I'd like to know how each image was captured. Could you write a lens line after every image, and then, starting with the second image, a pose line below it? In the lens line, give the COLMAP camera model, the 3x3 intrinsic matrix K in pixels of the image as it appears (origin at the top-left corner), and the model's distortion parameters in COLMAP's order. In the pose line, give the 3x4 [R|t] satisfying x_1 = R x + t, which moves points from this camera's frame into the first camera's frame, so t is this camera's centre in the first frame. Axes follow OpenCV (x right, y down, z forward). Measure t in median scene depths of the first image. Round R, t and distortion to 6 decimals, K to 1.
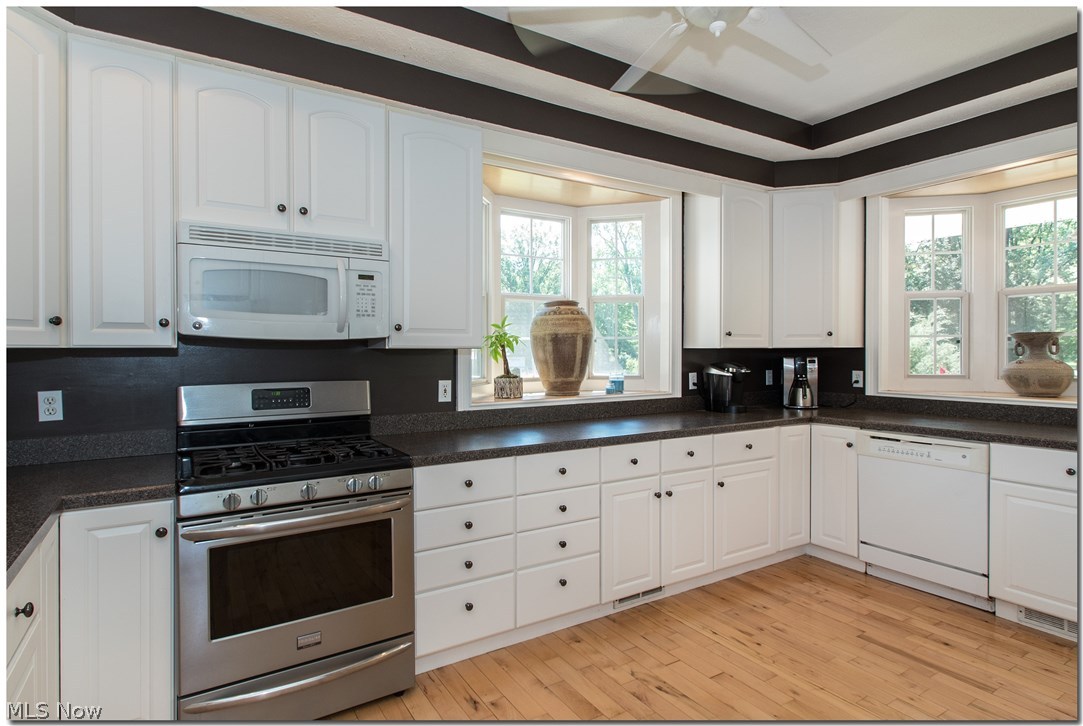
lens RADIAL K [[562.5, 0, 534.9], [0, 562.5, 357.3], [0, 0, 1]] dist [-0.002272, 0.000300]
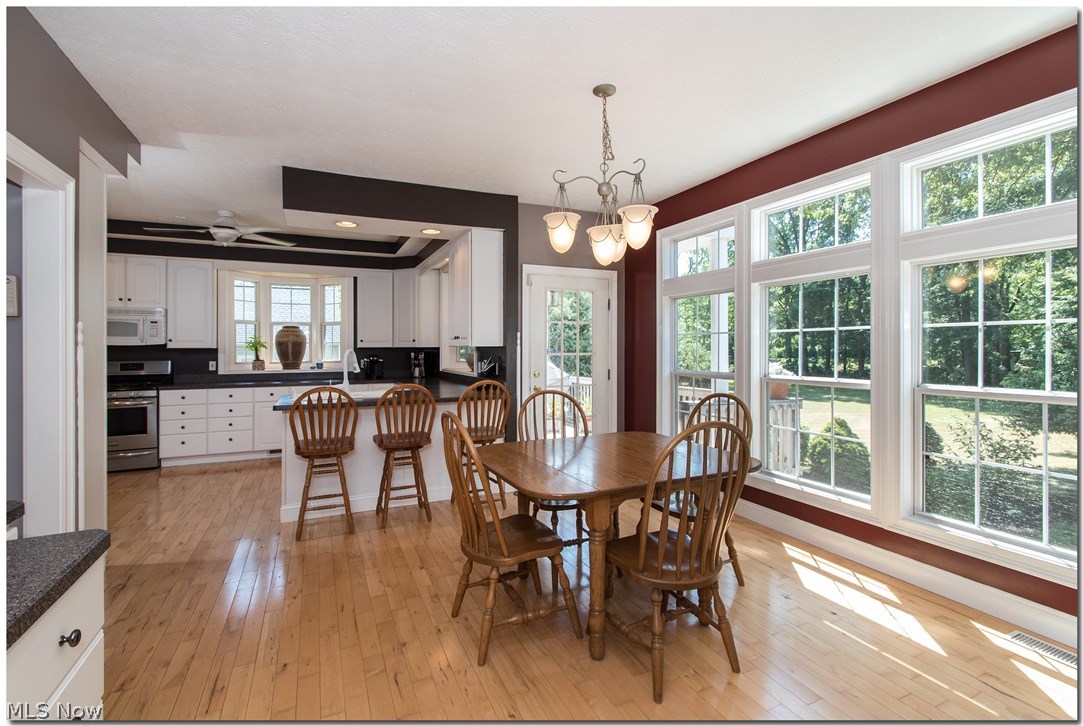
lens RADIAL K [[490.2, 0, 519.8], [0, 490.2, 346.3], [0, 0, 1]] dist [0.011170, -0.001890]
pose [[0.989524, 0.001017, -0.144362, 1.437855], [-0.002494, 0.999946, -0.010048, -0.004933], [0.144344, 0.010303, 0.989474, -0.889811]]
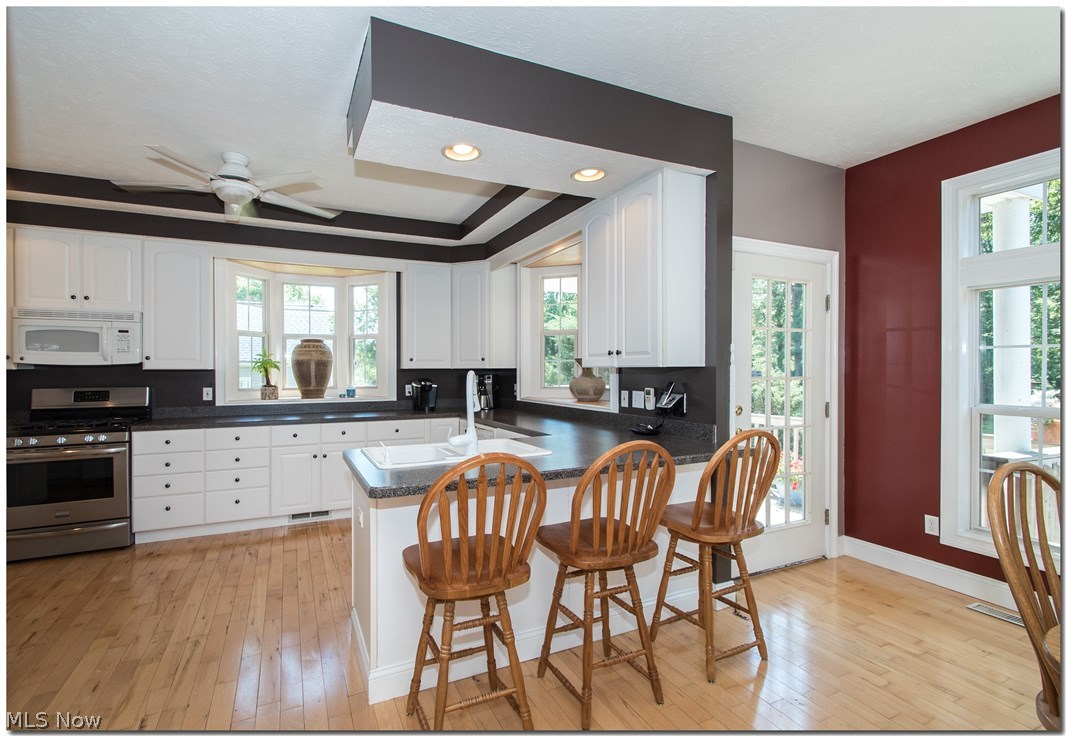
lens RADIAL K [[491.9, 0, 505.7], [0, 491.9, 371.9], [0, 0, 1]] dist [0.008795, -0.000949]
pose [[0.992184, 0.002683, -0.124753, 0.924800], [-0.003117, 0.999990, -0.003283, -0.004850], [0.124743, 0.003647, 0.992182, -0.376020]]
